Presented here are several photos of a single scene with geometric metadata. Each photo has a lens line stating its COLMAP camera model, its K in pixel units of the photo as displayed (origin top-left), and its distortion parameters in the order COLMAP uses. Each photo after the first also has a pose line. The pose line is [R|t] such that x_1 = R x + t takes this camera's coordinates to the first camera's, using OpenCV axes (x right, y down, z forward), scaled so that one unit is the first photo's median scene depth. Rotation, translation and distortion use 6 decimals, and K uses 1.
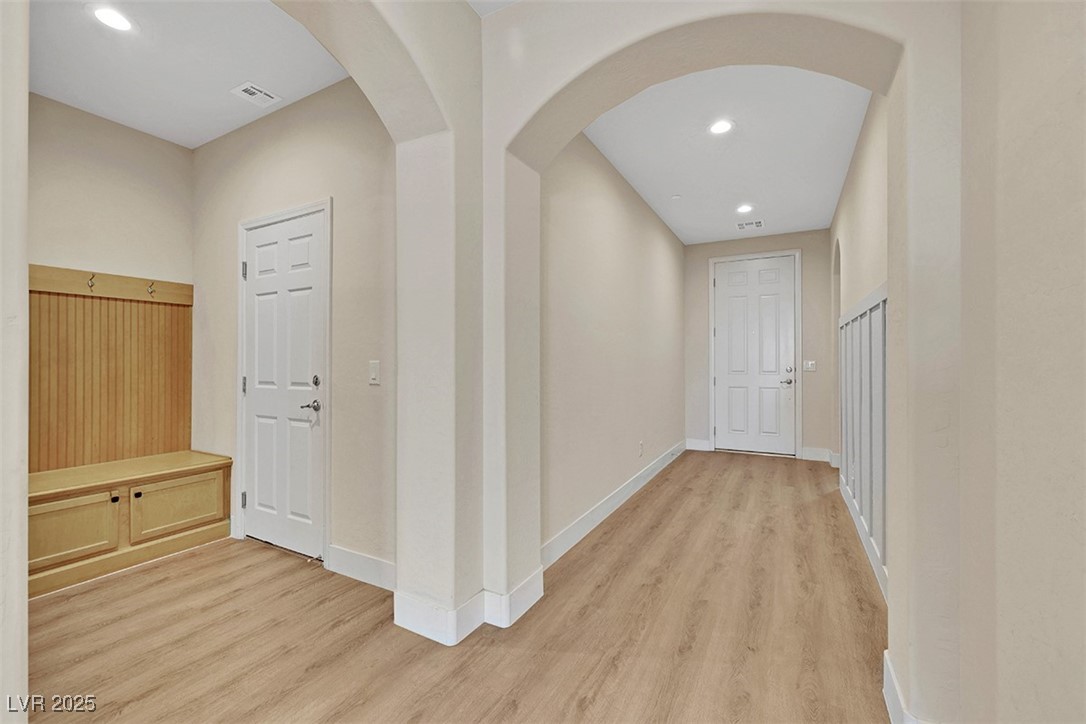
lens RADIAL K [[448.4, 0, 538.8], [0, 448.4, 362.8], [0, 0, 1]] dist [0.001456, 0.000492]
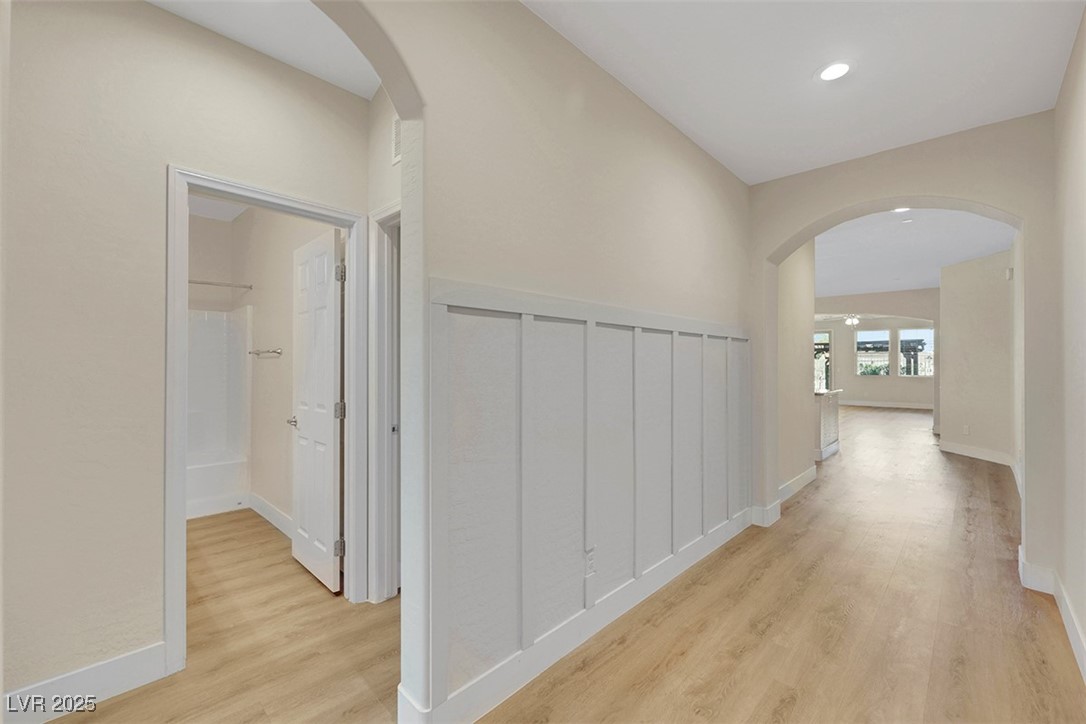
lens RADIAL K [[448.4, 0, 538.8], [0, 448.4, 362.8], [0, 0, 1]] dist [0.001456, 0.000492]
pose [[-0.965433, 0.003292, 0.260631, 0.656051], [0.001969, 0.999984, -0.005337, -0.039132], [-0.260644, -0.004639, -0.965424, 1.765334]]
